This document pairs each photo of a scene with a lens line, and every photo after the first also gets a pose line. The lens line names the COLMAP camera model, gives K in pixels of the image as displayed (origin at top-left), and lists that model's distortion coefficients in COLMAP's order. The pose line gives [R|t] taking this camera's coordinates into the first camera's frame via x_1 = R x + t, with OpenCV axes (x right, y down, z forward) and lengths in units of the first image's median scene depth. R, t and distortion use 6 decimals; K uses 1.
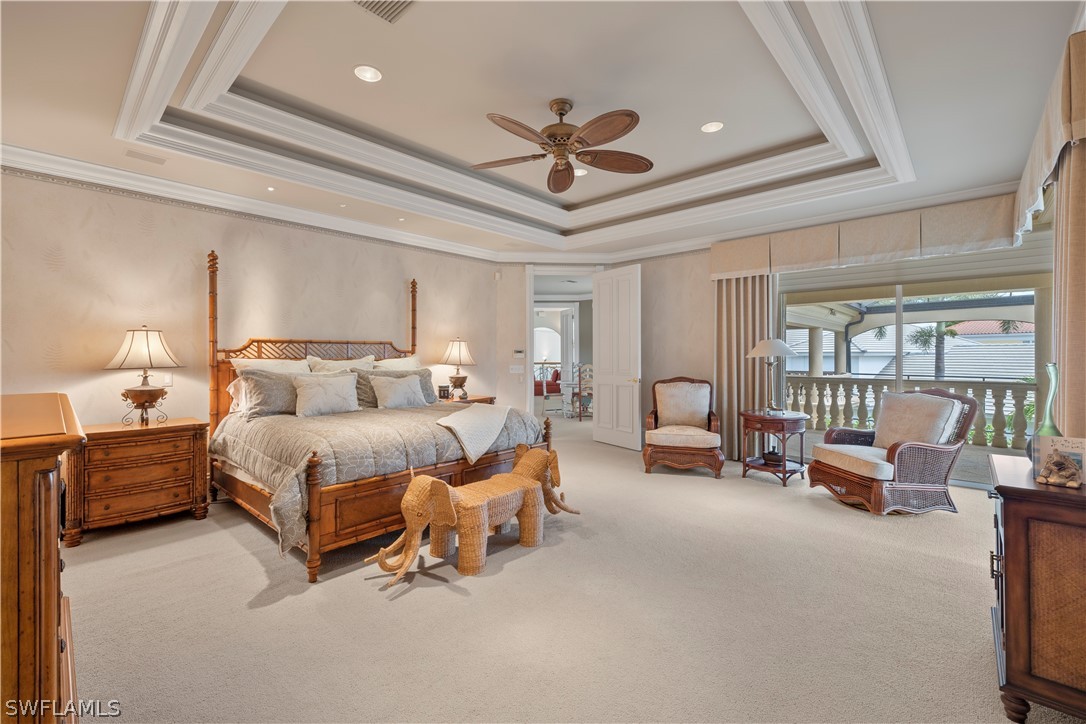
lens RADIAL K [[459.6, 0, 537.5], [0, 459.6, 365.1], [0, 0, 1]] dist [0.000301, 0.000278]
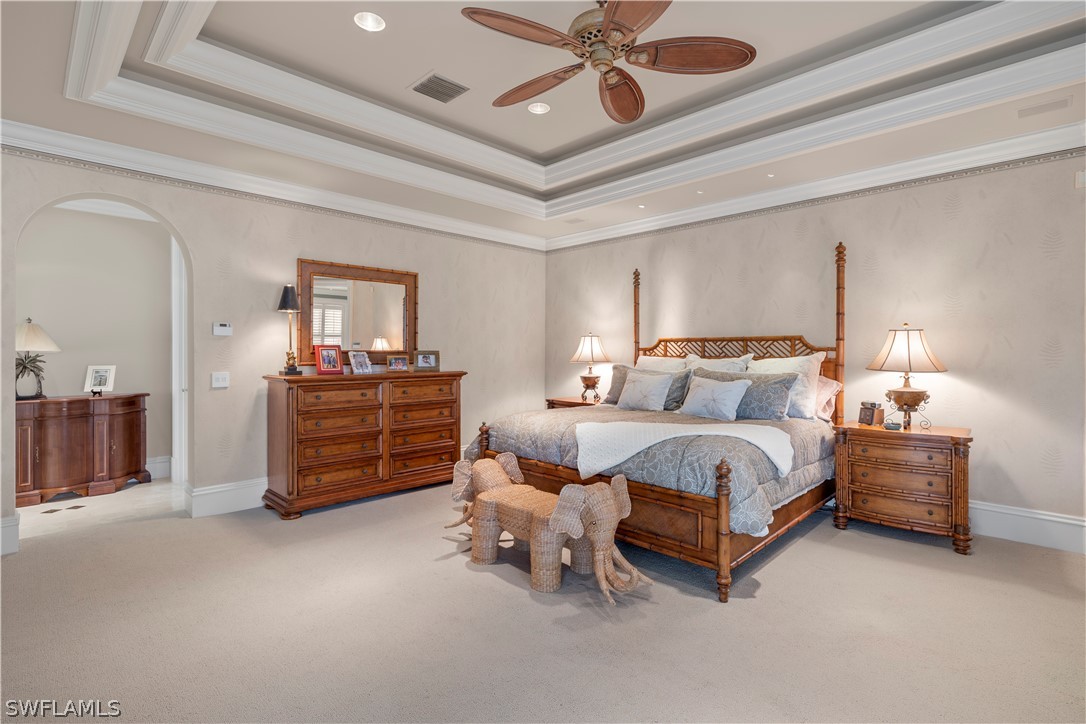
lens RADIAL K [[528.6, 0, 538.7], [0, 528.6, 351.1], [0, 0, 1]] dist [-0.010345, 0.000852]
pose [[-0.049281, -0.005246, -0.998771, 0.573667], [-0.025843, 0.999658, -0.003975, -0.012285], [0.998451, 0.025615, -0.049400, 0.646622]]
